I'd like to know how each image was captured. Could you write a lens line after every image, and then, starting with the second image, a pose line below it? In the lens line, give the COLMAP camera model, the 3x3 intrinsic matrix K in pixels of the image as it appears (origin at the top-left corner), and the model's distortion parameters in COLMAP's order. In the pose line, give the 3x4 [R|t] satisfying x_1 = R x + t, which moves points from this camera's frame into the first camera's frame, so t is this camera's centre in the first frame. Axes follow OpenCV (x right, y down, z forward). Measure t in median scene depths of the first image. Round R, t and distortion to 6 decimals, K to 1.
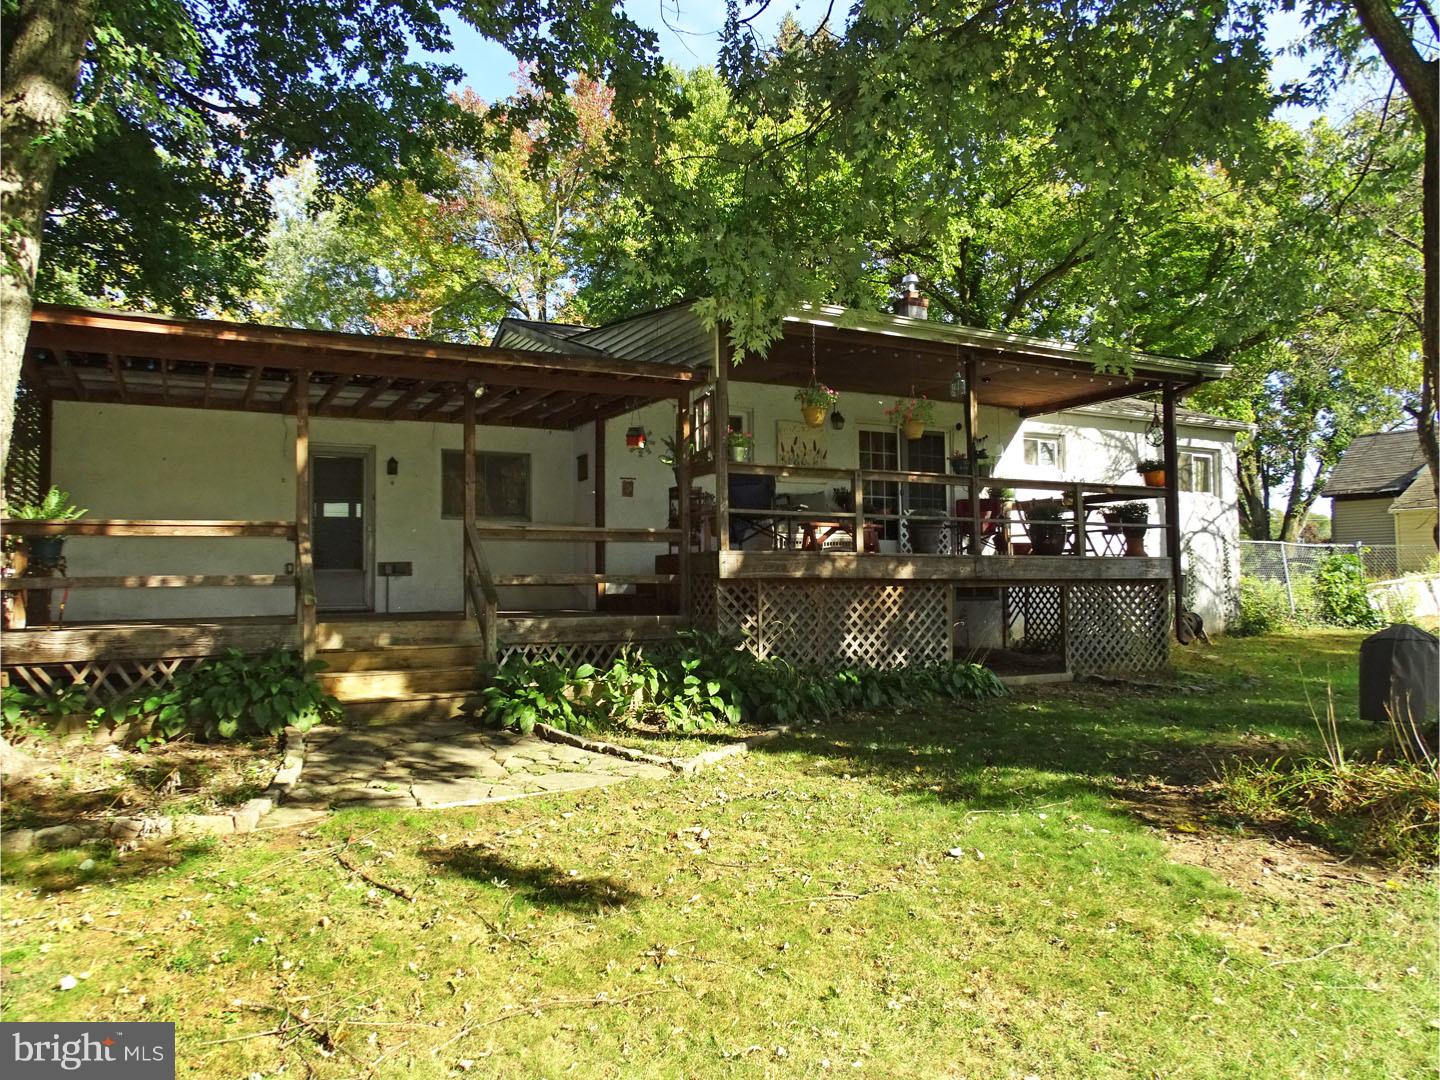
lens RADIAL K [[1021.9, 0, 720.0], [0, 1021.9, 540.0], [0, 0, 1]] dist [-0.008205, -0.002364]
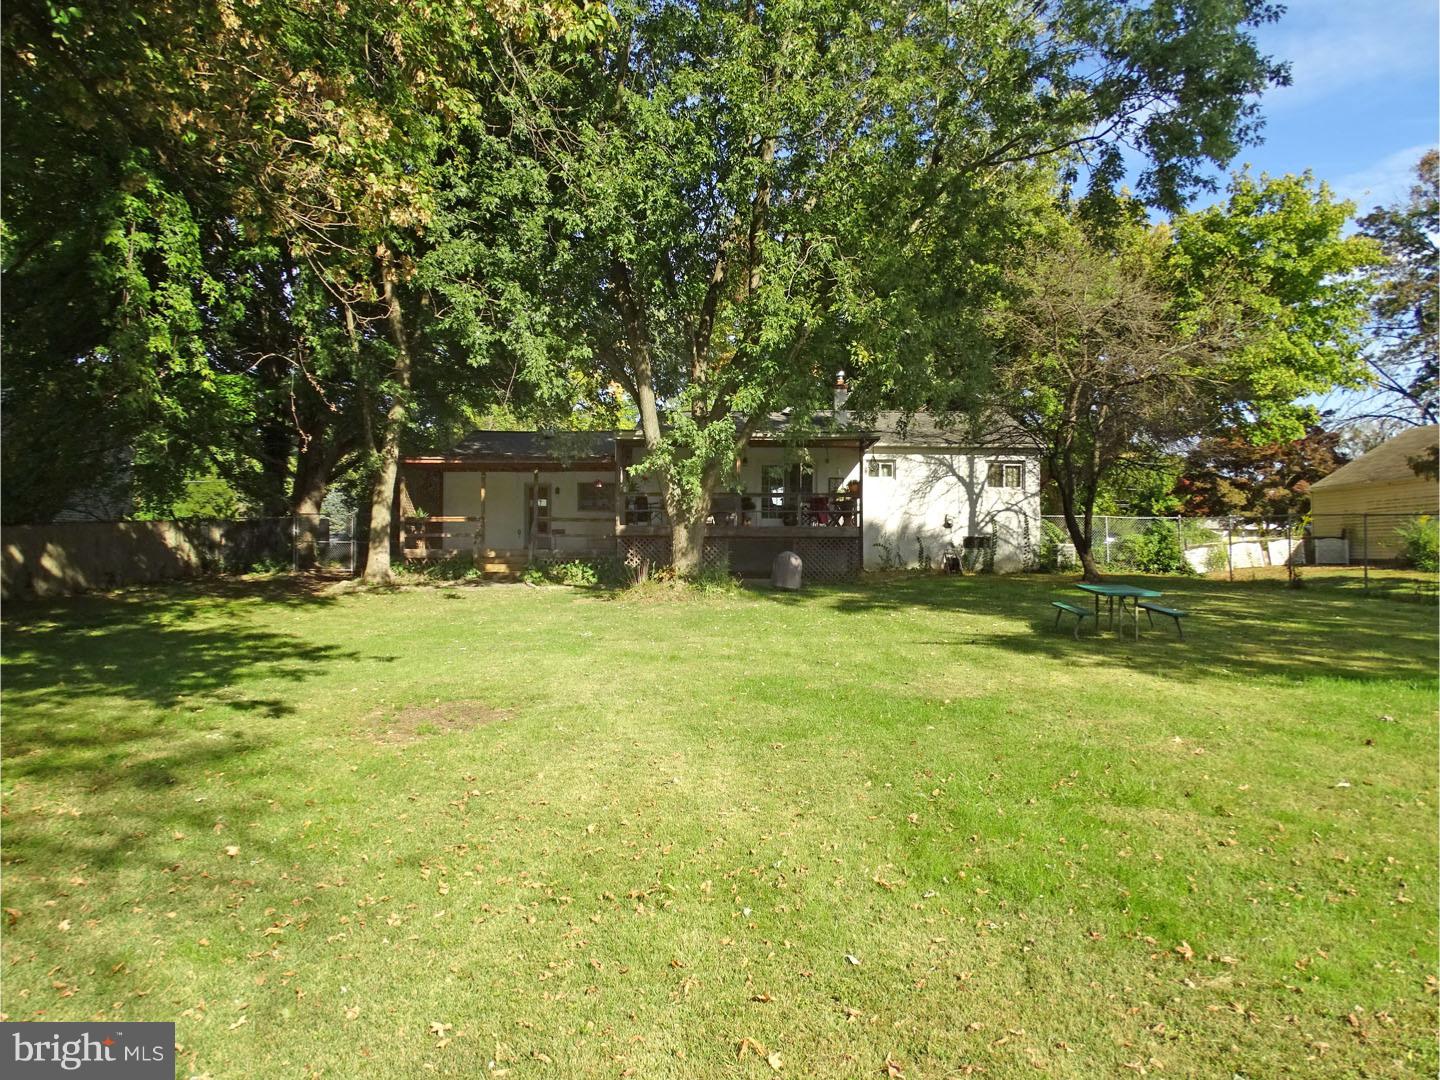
lens RADIAL K [[1021.9, 0, 720.0], [0, 1021.9, 540.0], [0, 0, 1]] dist [-0.008205, -0.002364]
pose [[0.884678, 0.000420, -0.466202, 0.834920], [0.011922, 0.999652, 0.023524, -0.004812], [0.466050, -0.026369, 0.884365, -0.705456]]
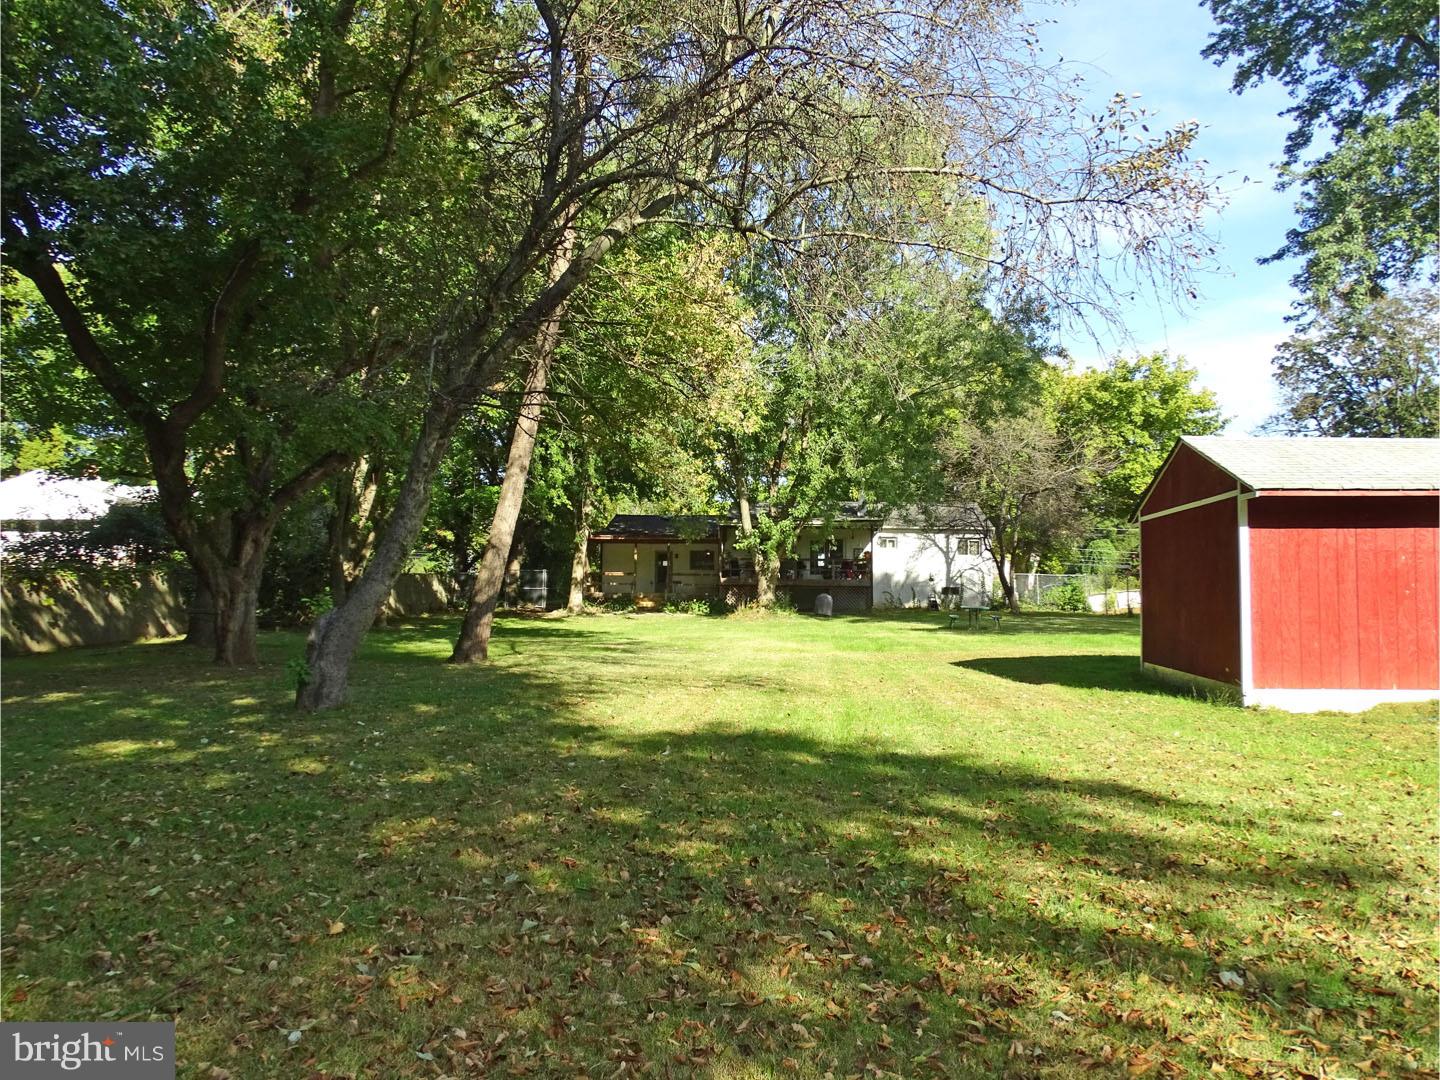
lens RADIAL K [[1021.9, 0, 720.0], [0, 1021.9, 540.0], [0, 0, 1]] dist [-0.008205, -0.002364]
pose [[0.858634, -0.023876, -0.512034, 1.265259], [0.007300, 0.999383, -0.034359, 0.000535], [0.512538, 0.025764, 0.858278, -1.570841]]
